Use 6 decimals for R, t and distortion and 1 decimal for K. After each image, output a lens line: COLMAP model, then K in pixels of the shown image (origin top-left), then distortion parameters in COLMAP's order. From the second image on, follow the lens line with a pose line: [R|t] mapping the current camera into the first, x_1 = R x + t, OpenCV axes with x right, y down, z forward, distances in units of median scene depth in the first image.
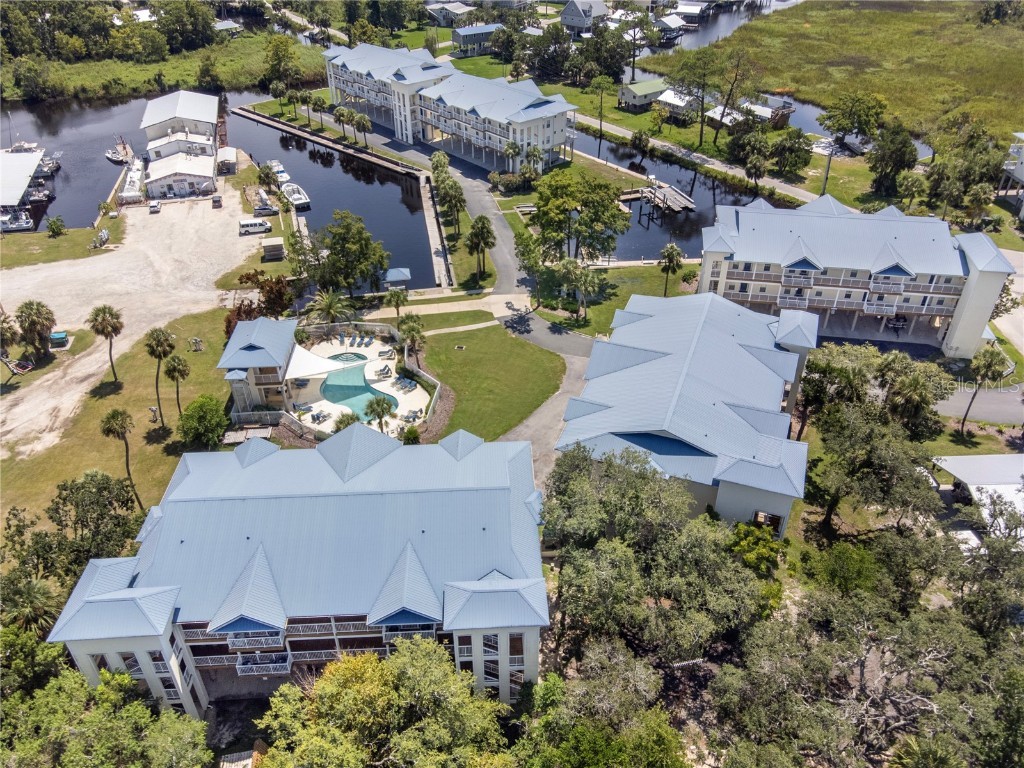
lens RADIAL K [[860.0, 0, 507.7], [0, 860.0, 384.2], [0, 0, 1]] dist [0.018159, 0.042002]
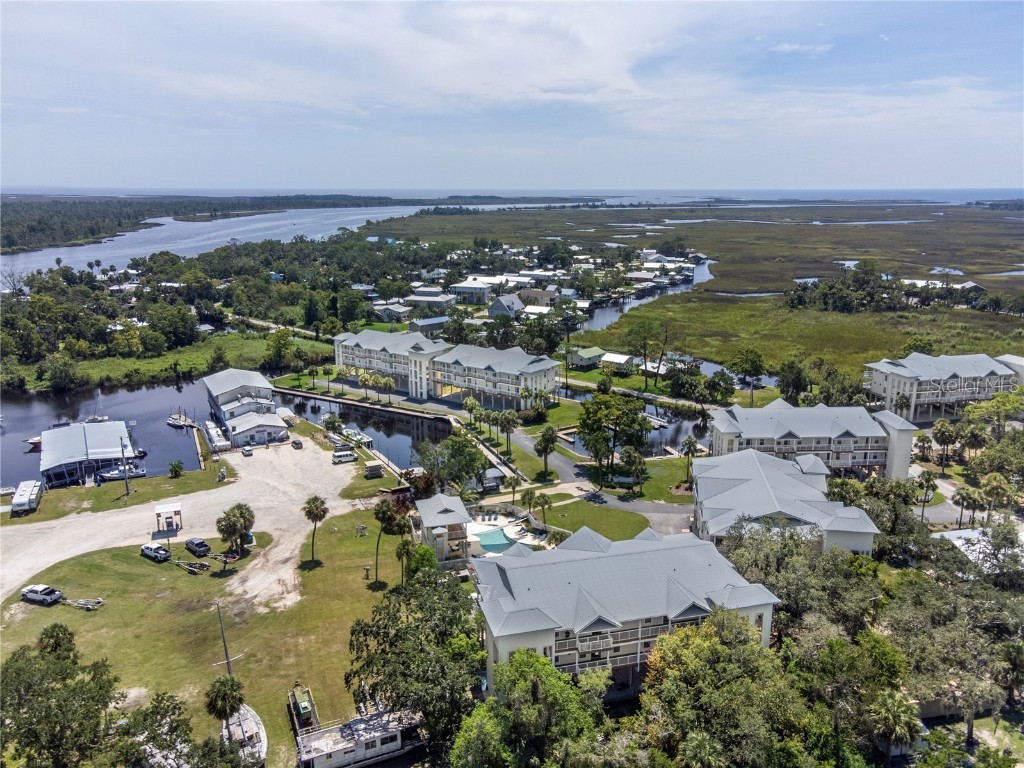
lens RADIAL K [[860.0, 0, 516.7], [0, 860.0, 380.3], [0, 0, 1]] dist [0.018159, 0.042002]
pose [[0.975444, -0.046175, 0.215354, -0.272442], [0.115962, 0.938949, -0.323925, 0.125597], [-0.187249, 0.340944, 0.921246, -0.200171]]
